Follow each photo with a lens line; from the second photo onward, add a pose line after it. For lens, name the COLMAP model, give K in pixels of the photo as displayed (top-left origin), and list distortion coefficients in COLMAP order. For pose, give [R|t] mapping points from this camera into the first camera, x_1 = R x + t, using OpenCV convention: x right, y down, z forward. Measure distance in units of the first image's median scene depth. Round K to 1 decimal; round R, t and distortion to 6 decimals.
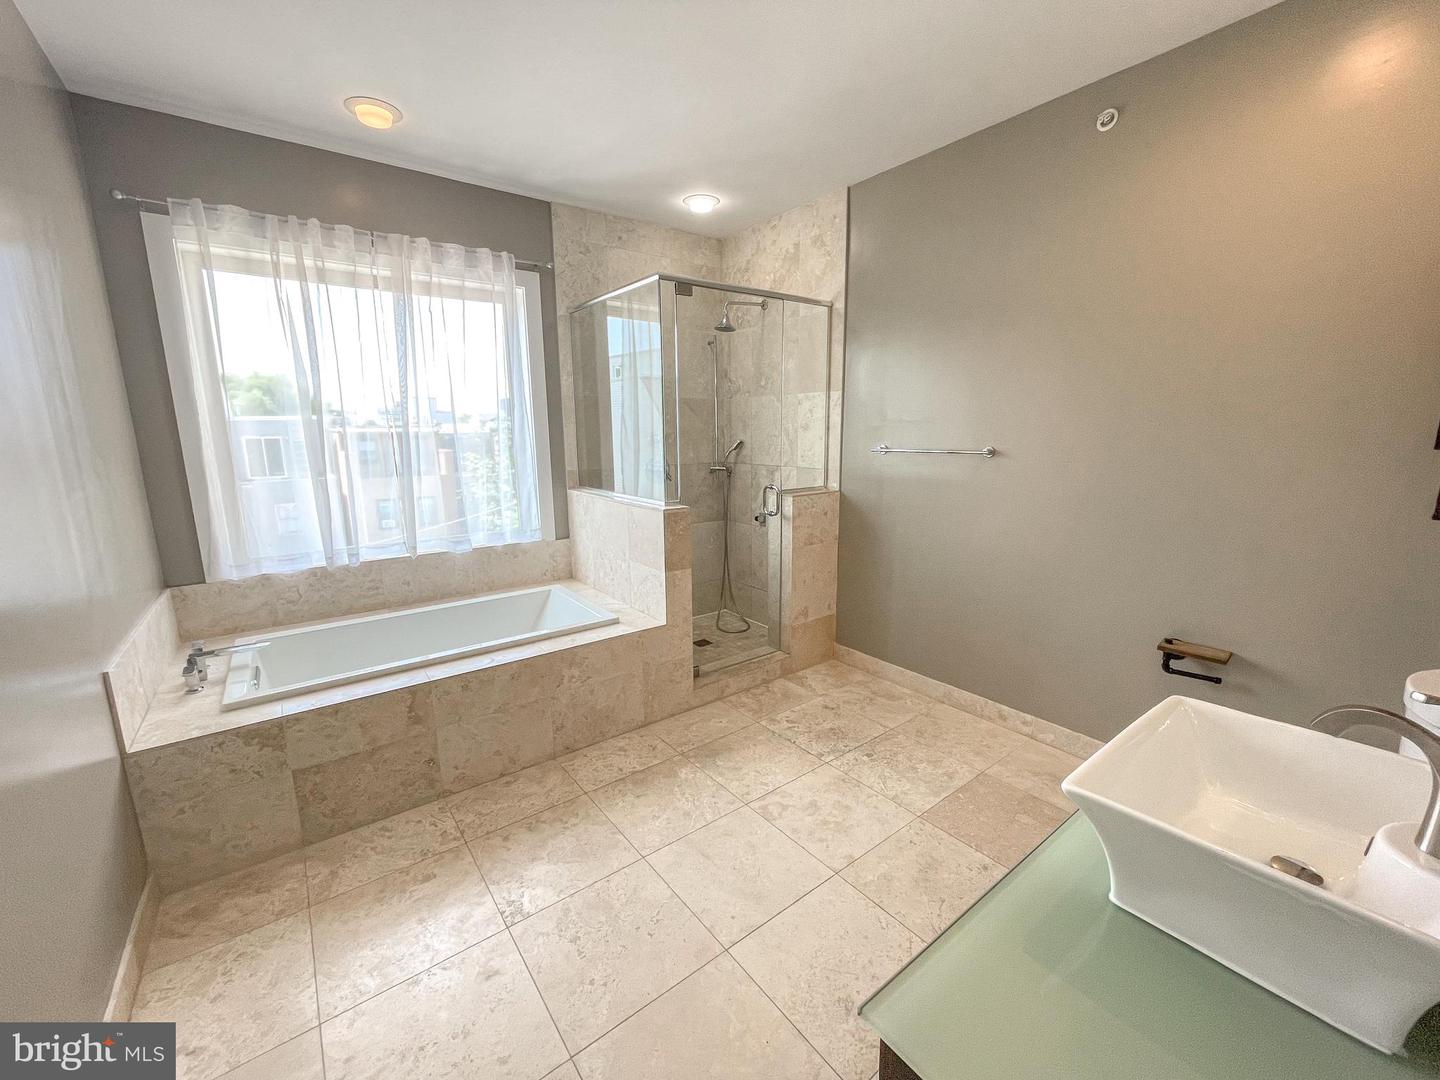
lens RADIAL K [[581.6, 0, 719.9], [0, 581.6, 539.3], [0, 0, 1]] dist [-0.004323, -0.000074]
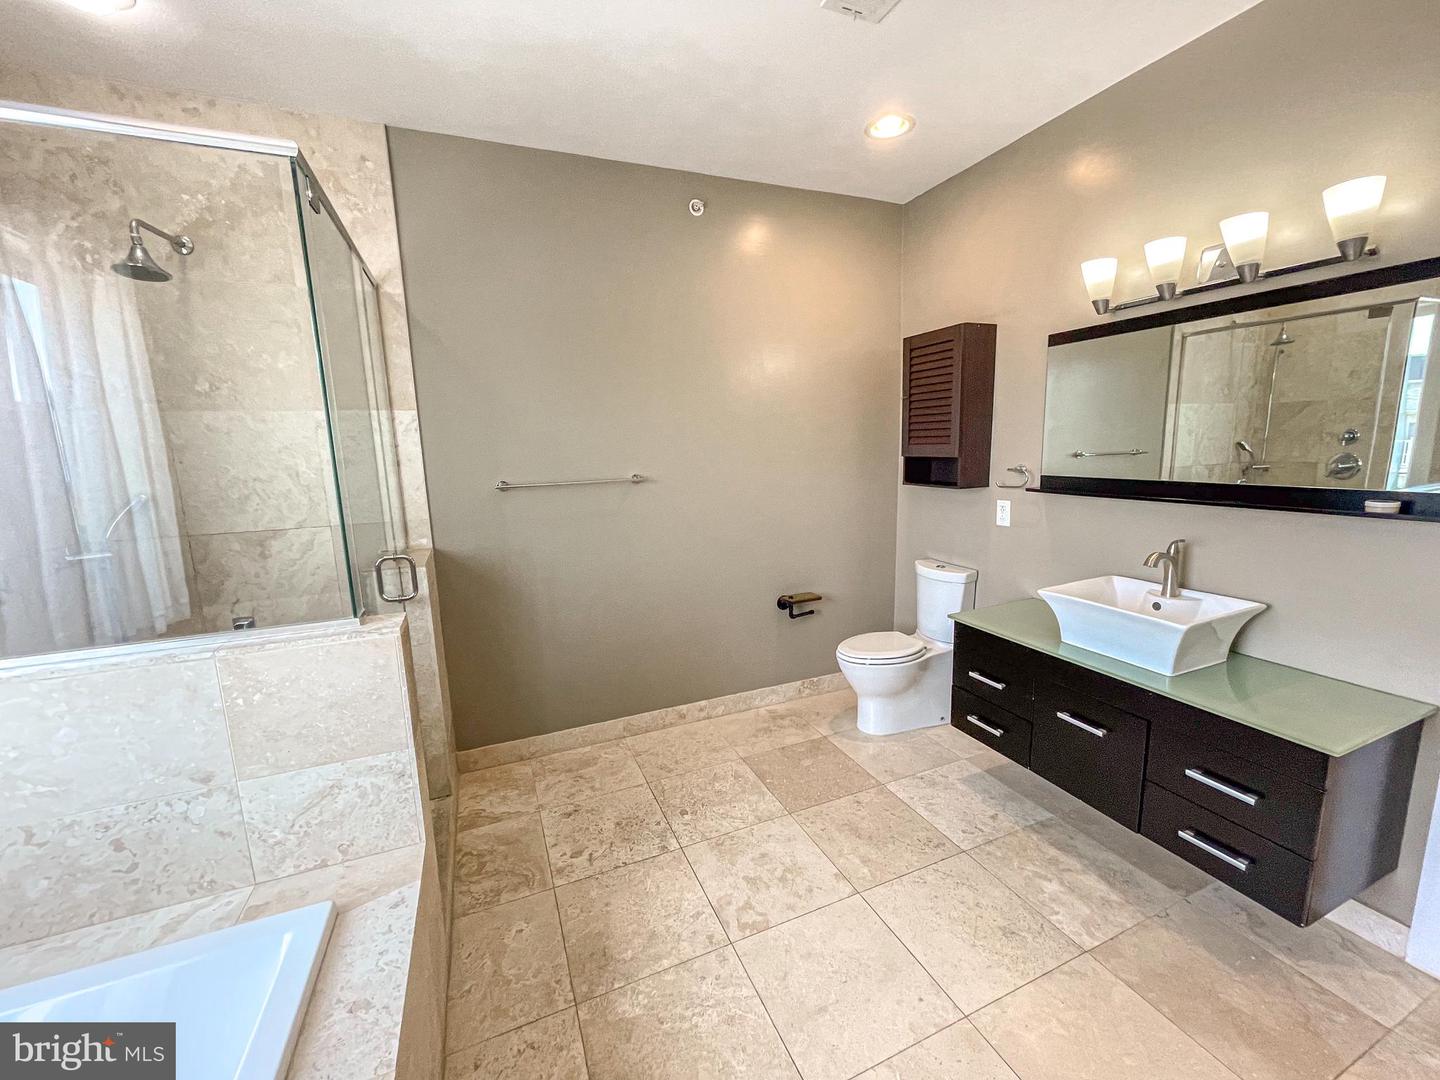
lens RADIAL K [[581.6, 0, 722.2], [0, 581.6, 538.9], [0, 0, 1]] dist [-0.004323, -0.000074]
pose [[0.247133, -0.156600, 0.956244, -0.487850], [0.208440, 0.972343, 0.105367, -0.117890], [-0.946297, 0.173279, 0.272940, 0.570479]]
